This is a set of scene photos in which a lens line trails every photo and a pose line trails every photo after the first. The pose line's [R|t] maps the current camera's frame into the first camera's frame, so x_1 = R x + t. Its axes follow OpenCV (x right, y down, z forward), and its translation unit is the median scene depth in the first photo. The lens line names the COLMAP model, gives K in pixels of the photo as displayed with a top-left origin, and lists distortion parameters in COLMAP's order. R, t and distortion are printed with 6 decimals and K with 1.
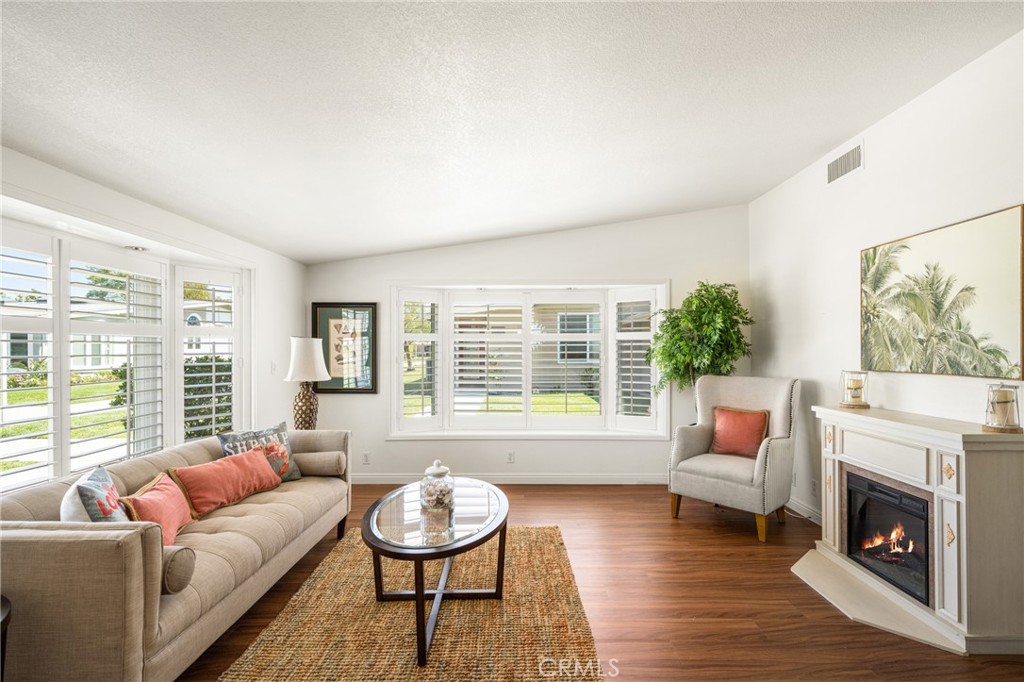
lens RADIAL K [[503.5, 0, 513.5], [0, 503.5, 353.3], [0, 0, 1]] dist [-0.000487, 0.000743]
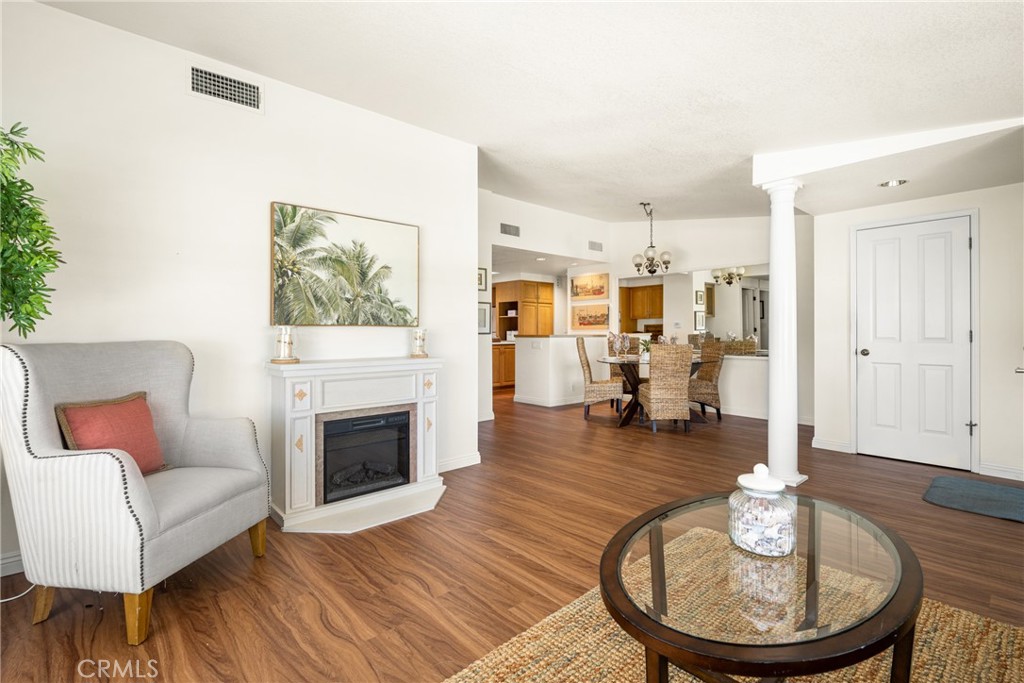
lens RADIAL K [[472.4, 0, 512.7], [0, 472.4, 333.1], [0, 0, 1]] dist [0.000036, 0.000233]
pose [[-0.676492, 0.003968, 0.736439, -0.344652], [0.008980, 0.999956, 0.002861, 0.060270], [-0.736395, 0.008549, -0.676498, 1.518661]]
